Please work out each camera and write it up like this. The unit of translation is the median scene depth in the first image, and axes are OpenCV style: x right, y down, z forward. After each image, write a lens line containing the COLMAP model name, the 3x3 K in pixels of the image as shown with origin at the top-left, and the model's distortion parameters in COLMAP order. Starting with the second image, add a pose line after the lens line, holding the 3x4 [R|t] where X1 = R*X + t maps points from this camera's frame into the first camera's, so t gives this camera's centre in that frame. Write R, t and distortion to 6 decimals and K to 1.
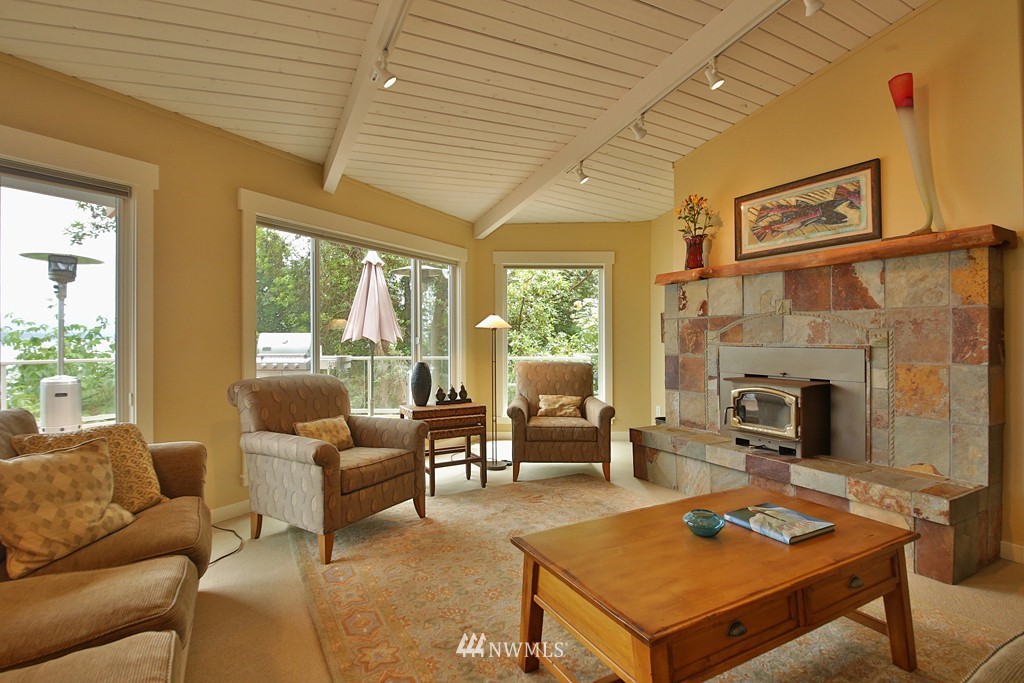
lens RADIAL K [[504.0, 0, 489.0], [0, 504.0, 333.9], [0, 0, 1]] dist [-0.016863, -0.005329]
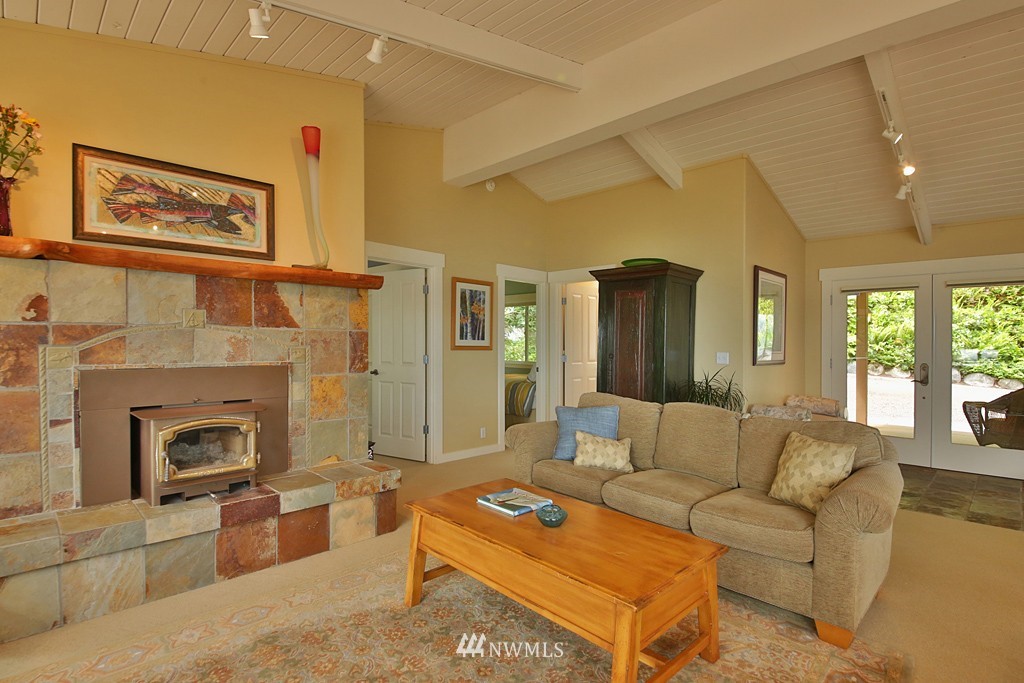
lens RADIAL K [[504.0, 0, 506.3], [0, 504.0, 347.1], [0, 0, 1]] dist [-0.016863, -0.005329]
pose [[-0.318557, -0.009145, 0.947860, -0.355293], [-0.011068, 0.999921, 0.005928, -0.017318], [-0.947839, -0.008602, -0.318633, 0.787486]]
